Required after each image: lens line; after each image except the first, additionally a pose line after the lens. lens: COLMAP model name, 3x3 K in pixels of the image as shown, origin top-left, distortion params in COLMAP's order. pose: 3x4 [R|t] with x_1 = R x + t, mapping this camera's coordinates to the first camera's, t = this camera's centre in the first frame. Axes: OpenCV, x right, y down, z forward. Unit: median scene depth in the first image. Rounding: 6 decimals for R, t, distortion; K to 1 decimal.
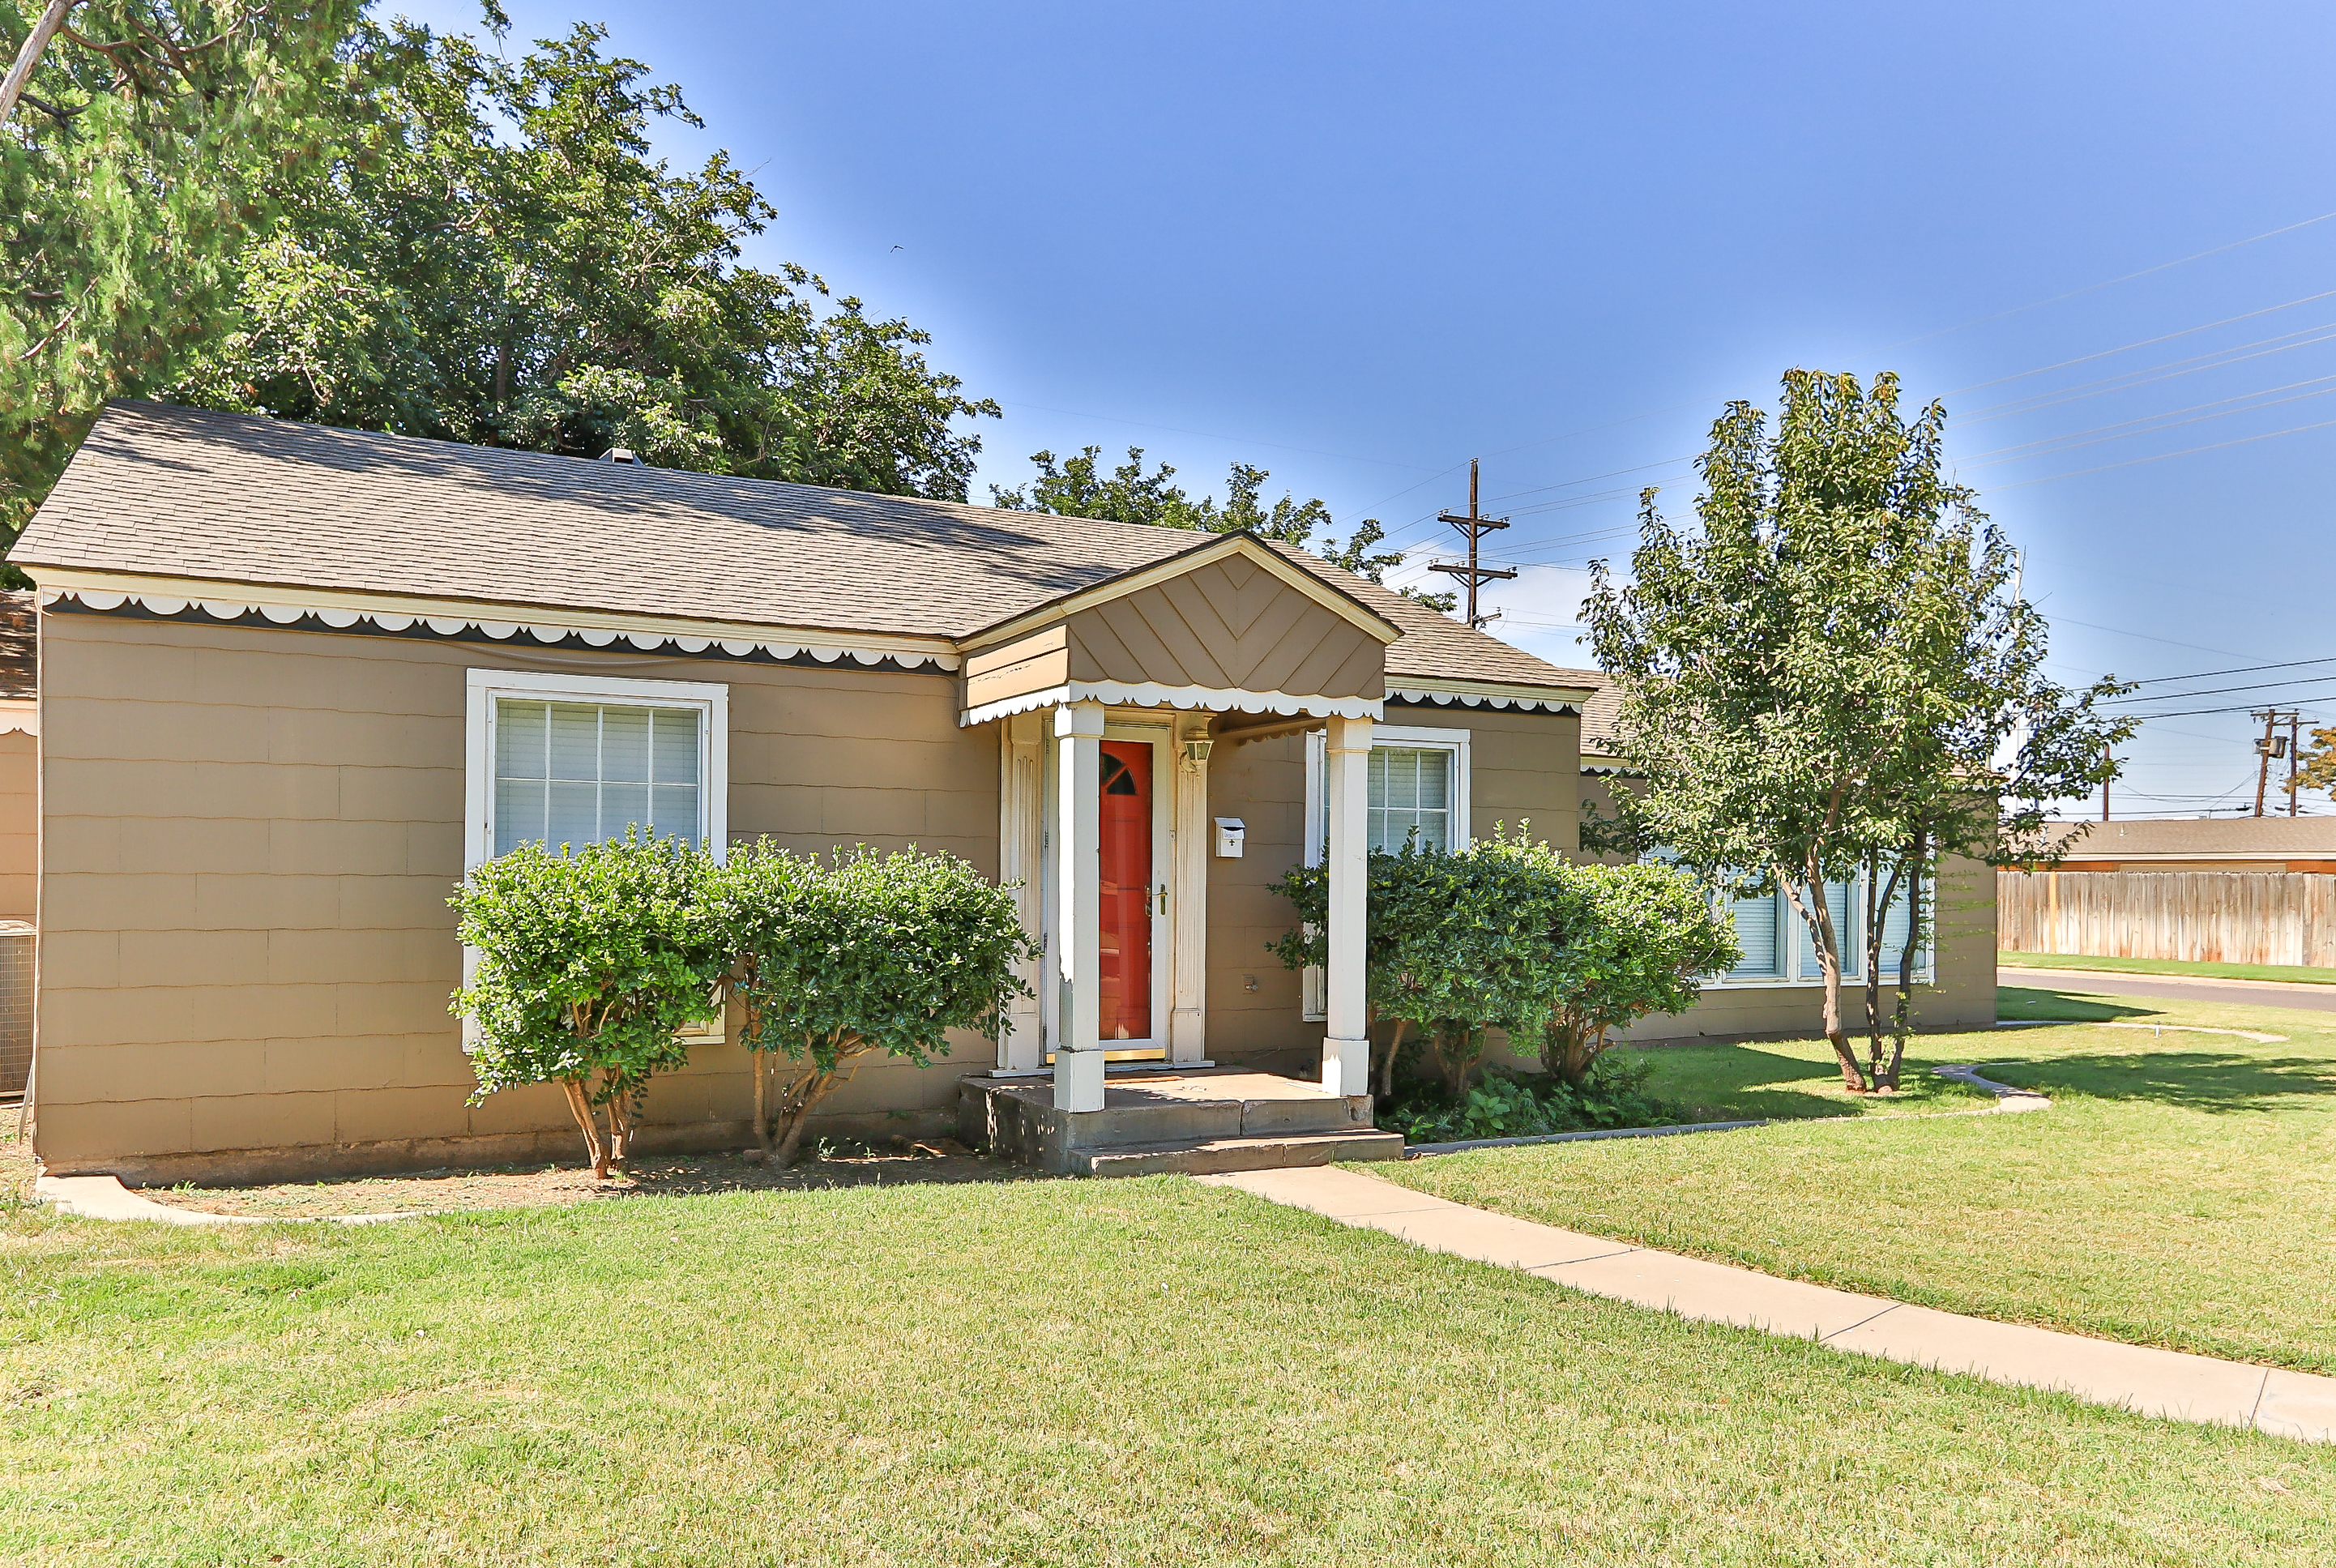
lens RADIAL K [[1594.6, 0, 1165.1], [0, 1594.6, 878.3], [0, 0, 1]] dist [-0.000212, -0.000913]
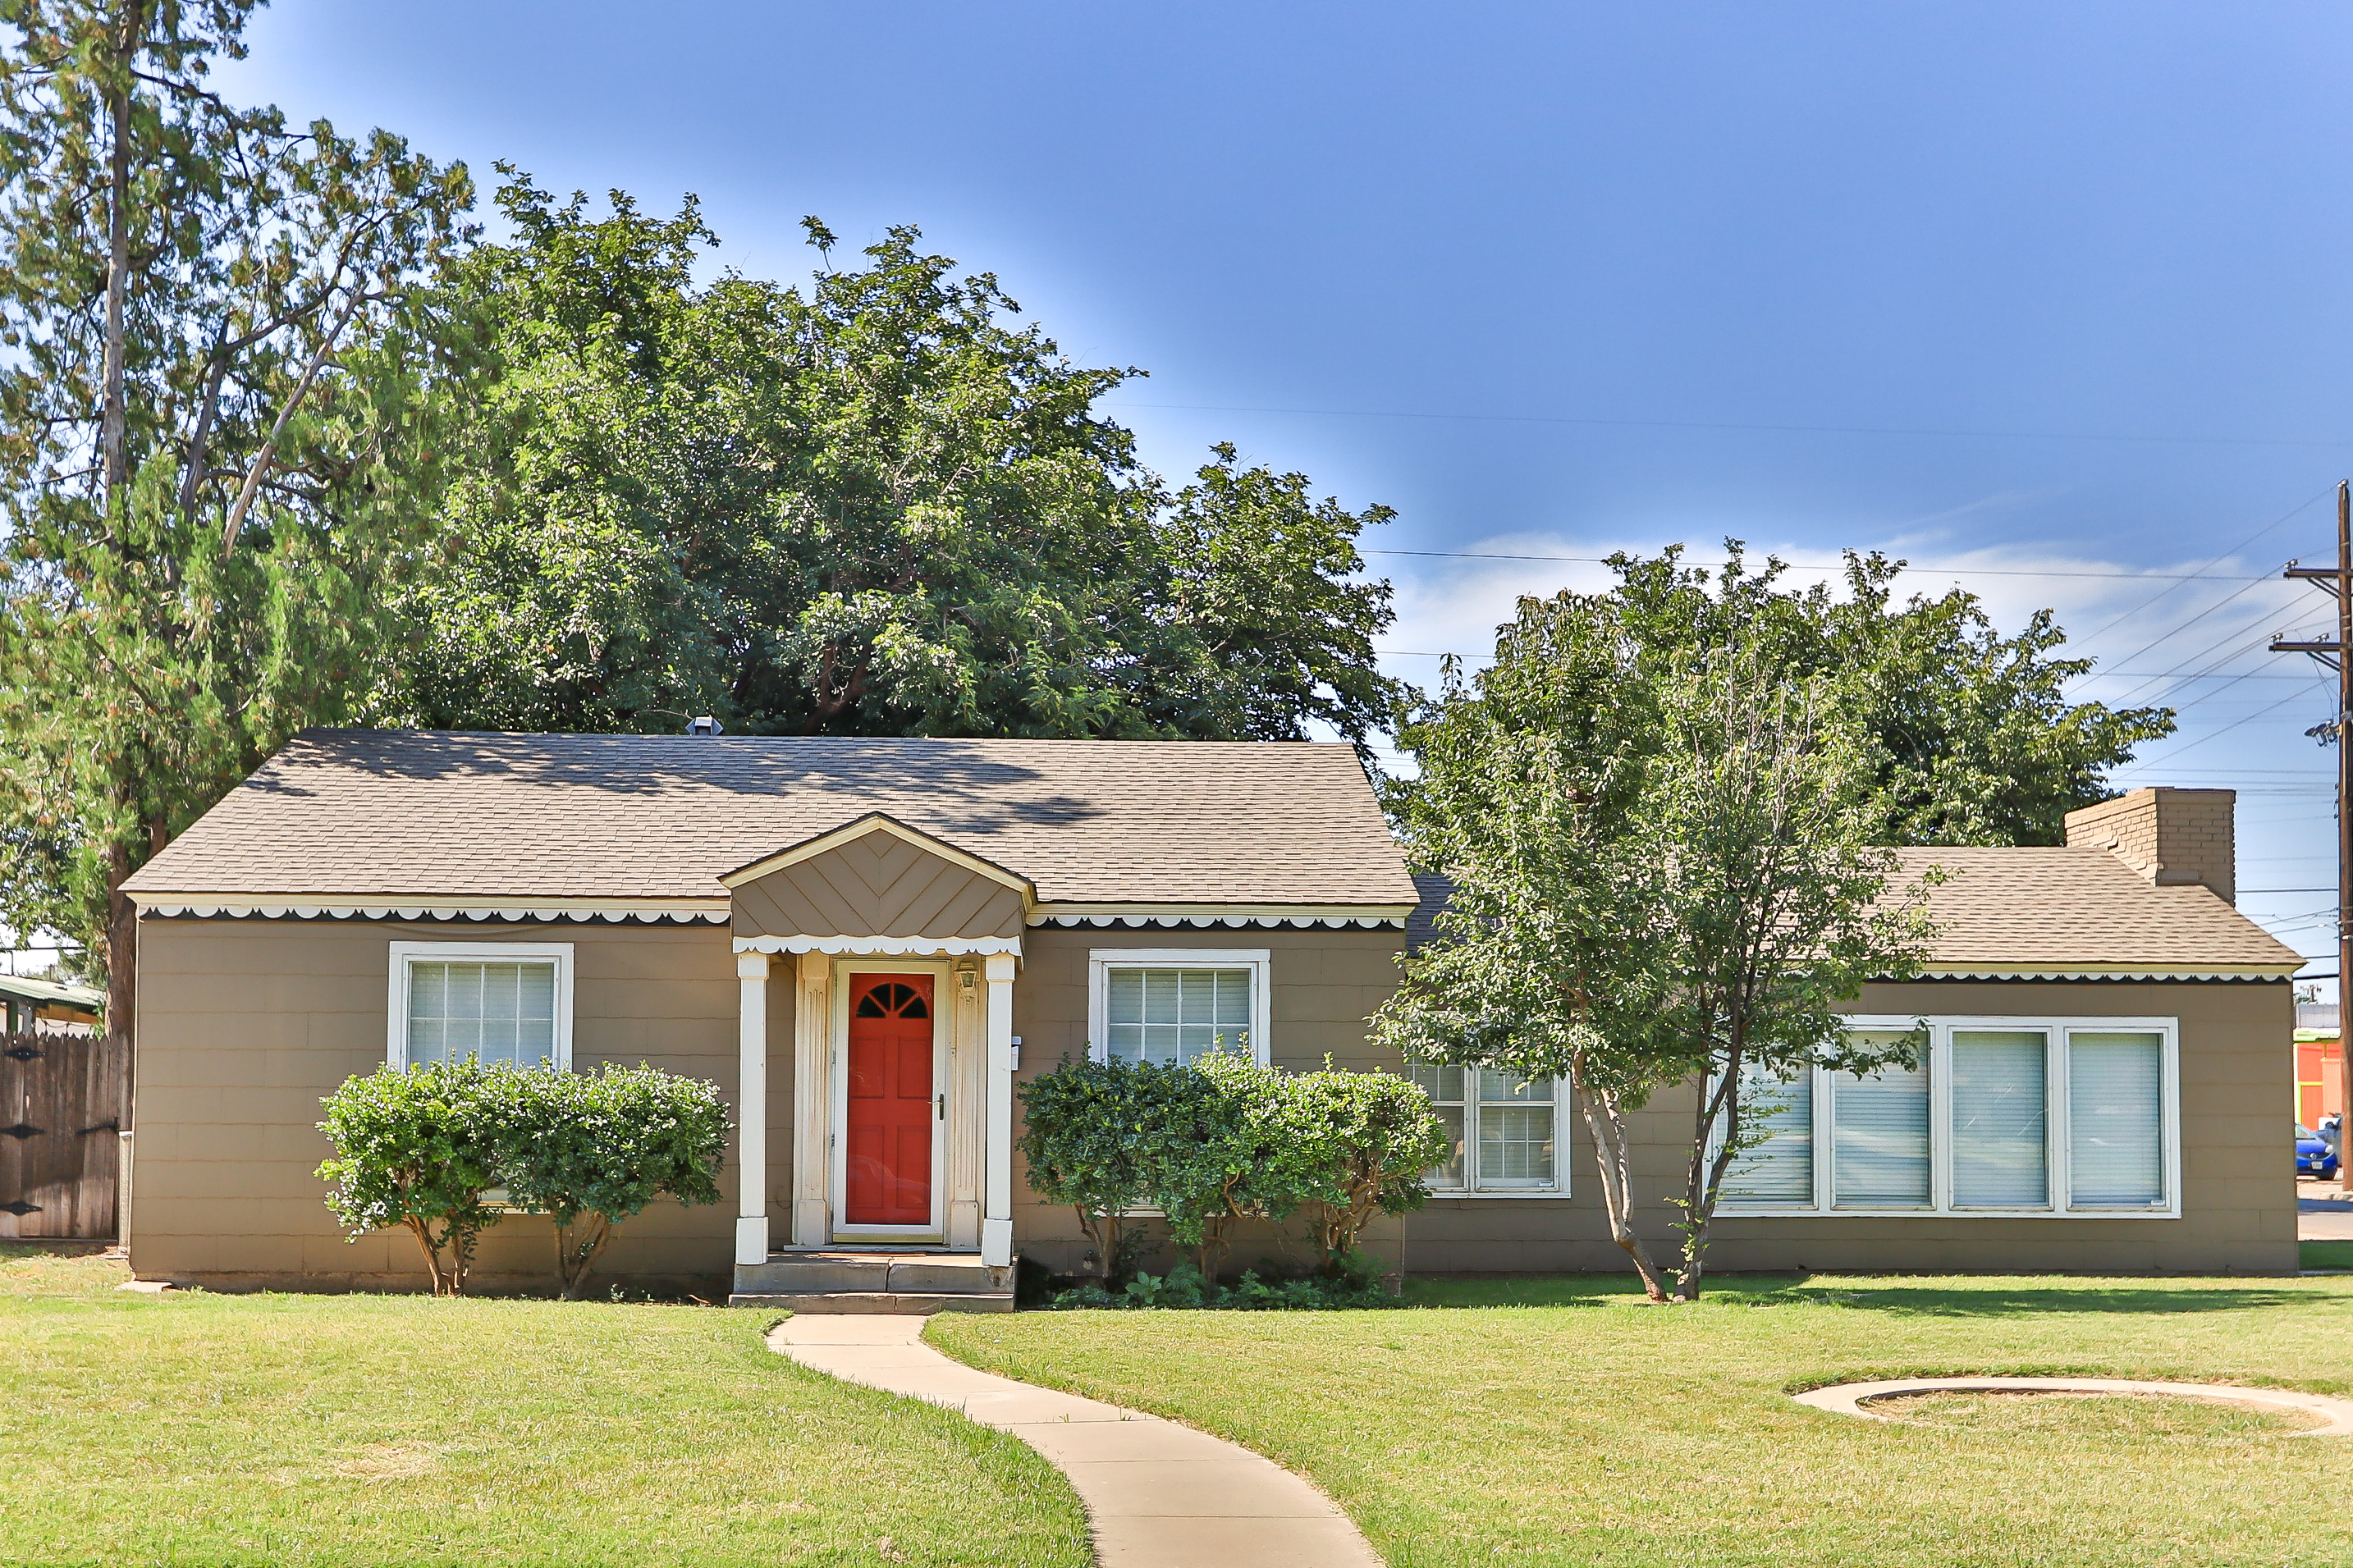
lens RADIAL K [[2288.9, 0, 1175.7], [0, 2288.9, 1008.9], [0, 0, 1]] dist [-0.027362, -0.011620]
pose [[0.919954, -0.020809, -0.391474, 0.902029], [0.002325, 0.998862, -0.047630, 0.024254], [0.392020, 0.042908, 0.918955, -0.533522]]
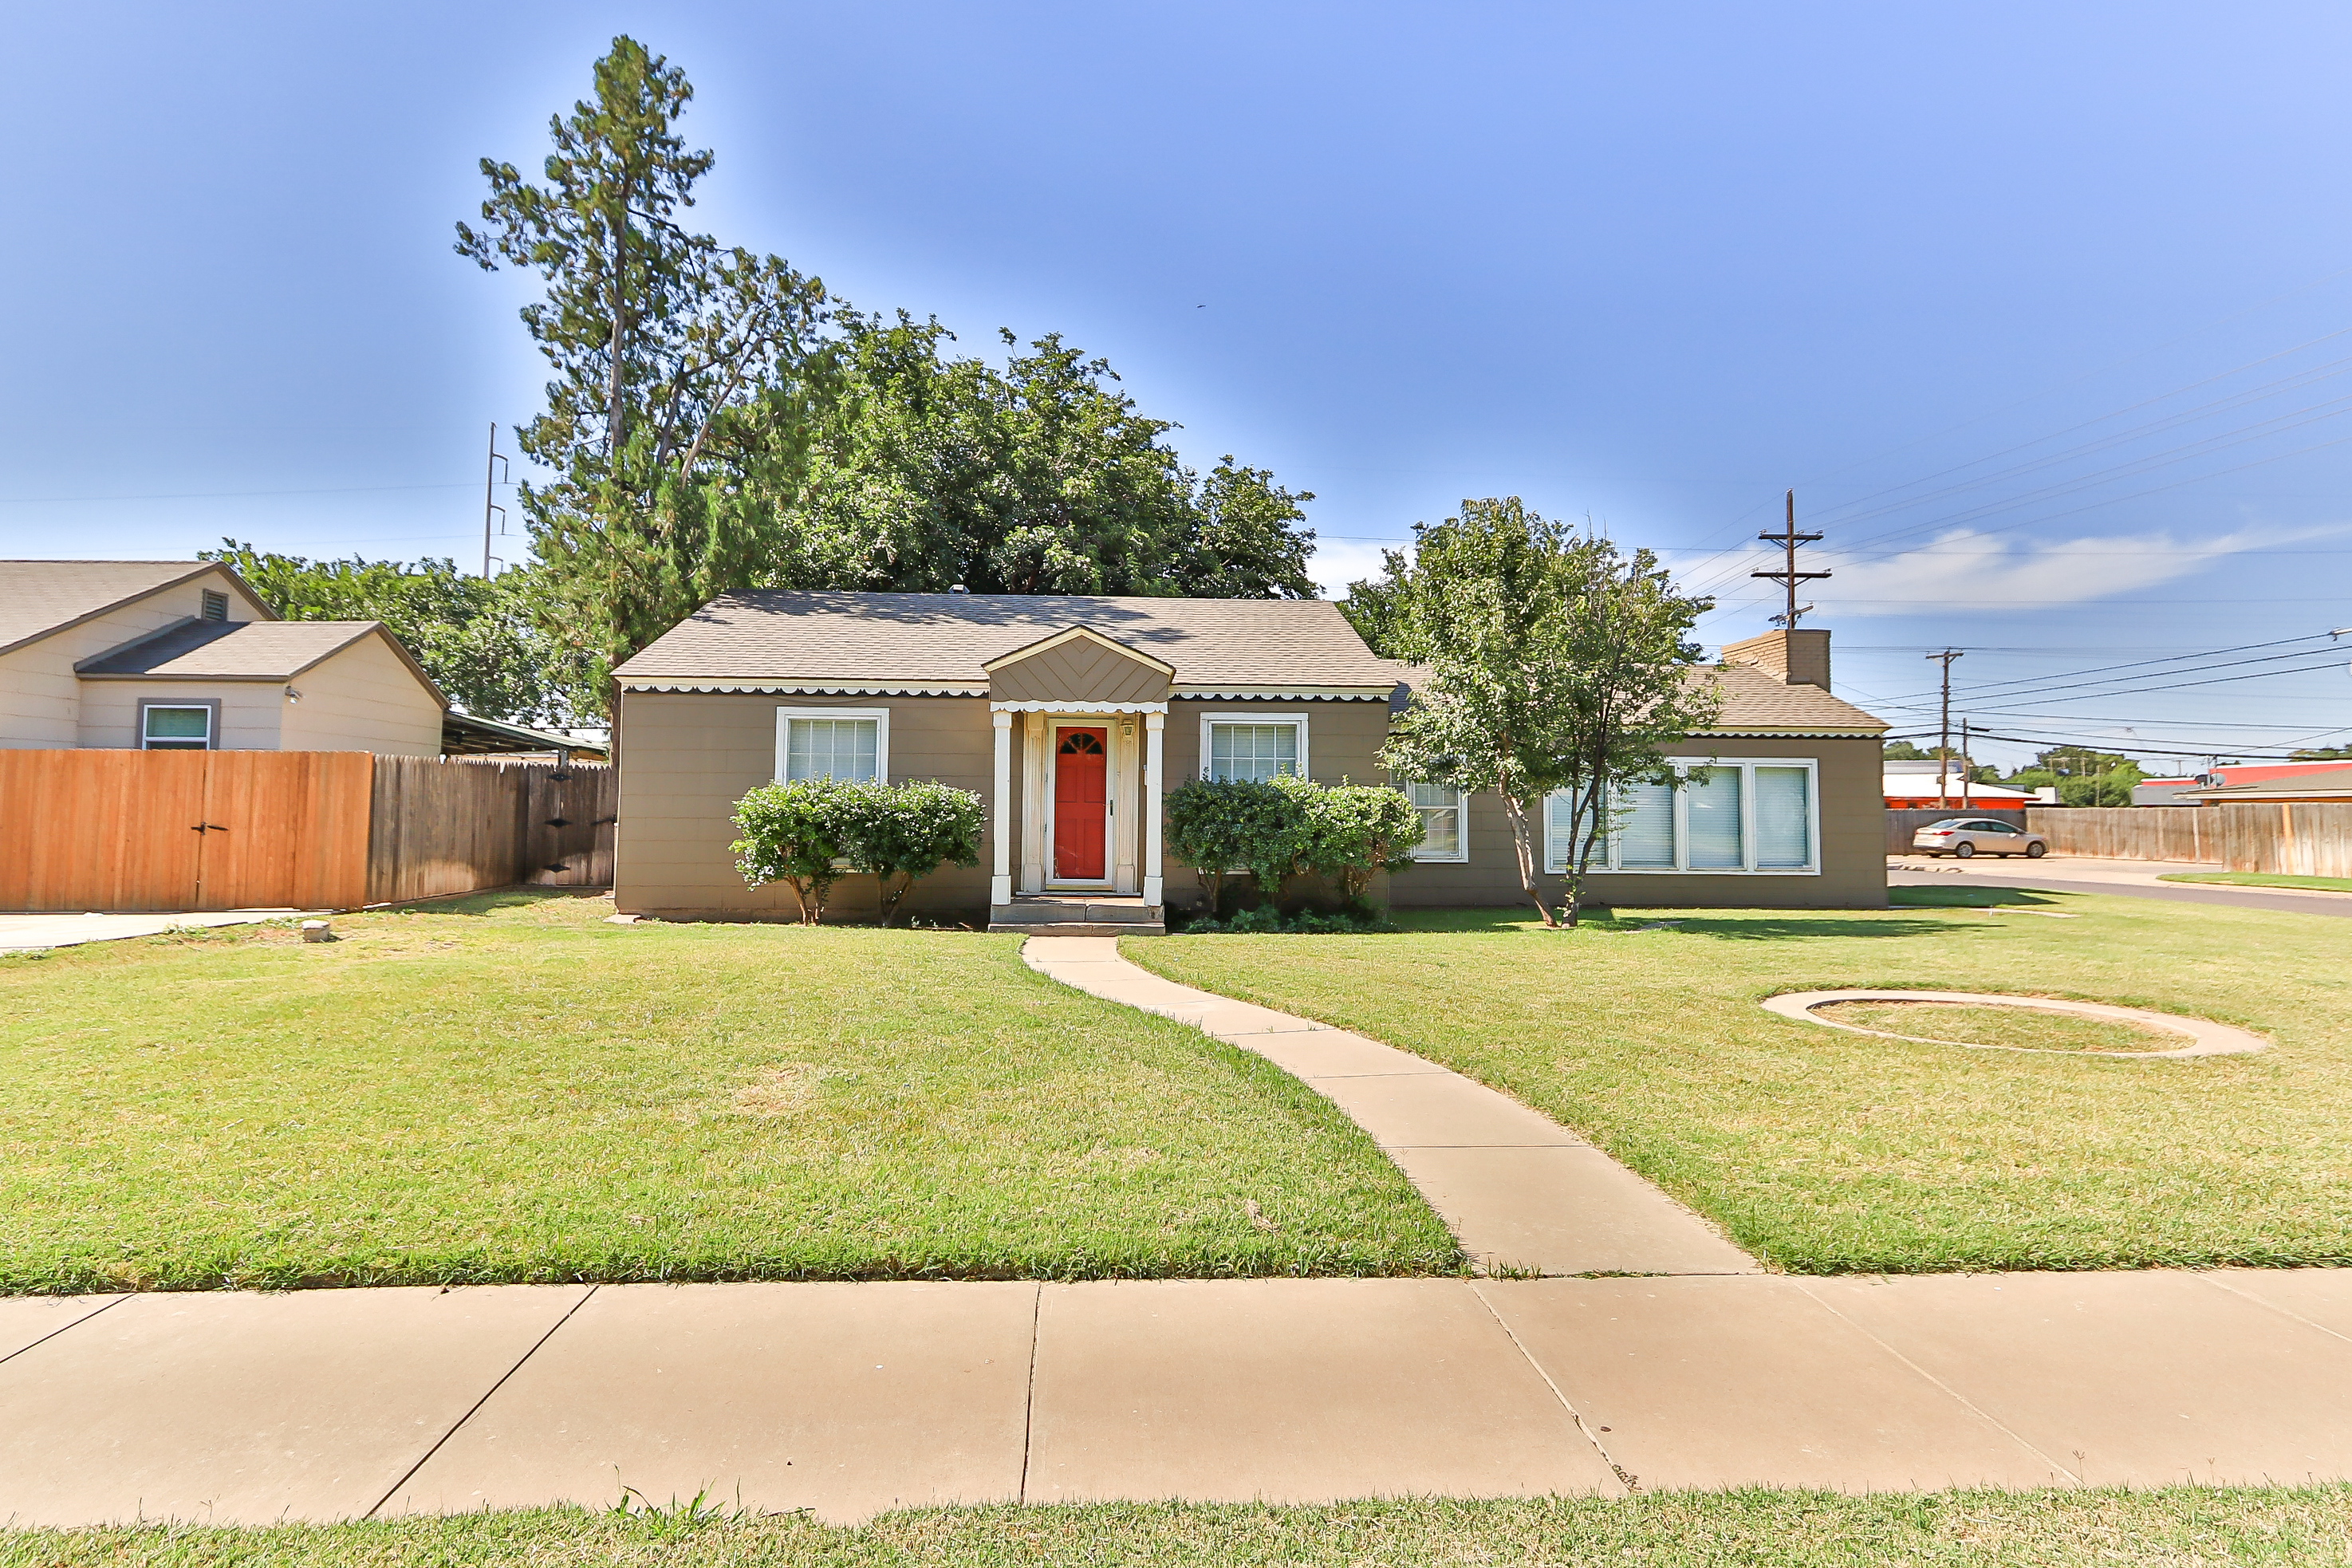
lens RADIAL K [[1137.3, 0, 1166.9], [0, 1137.3, 748.7], [0, 0, 1]] dist [-0.000563, 0.000218]
pose [[0.919724, -0.024973, -0.391770, 0.666546], [0.000951, 0.998113, -0.061392, 0.029387], [0.392564, 0.056091, 0.918012, -0.274083]]
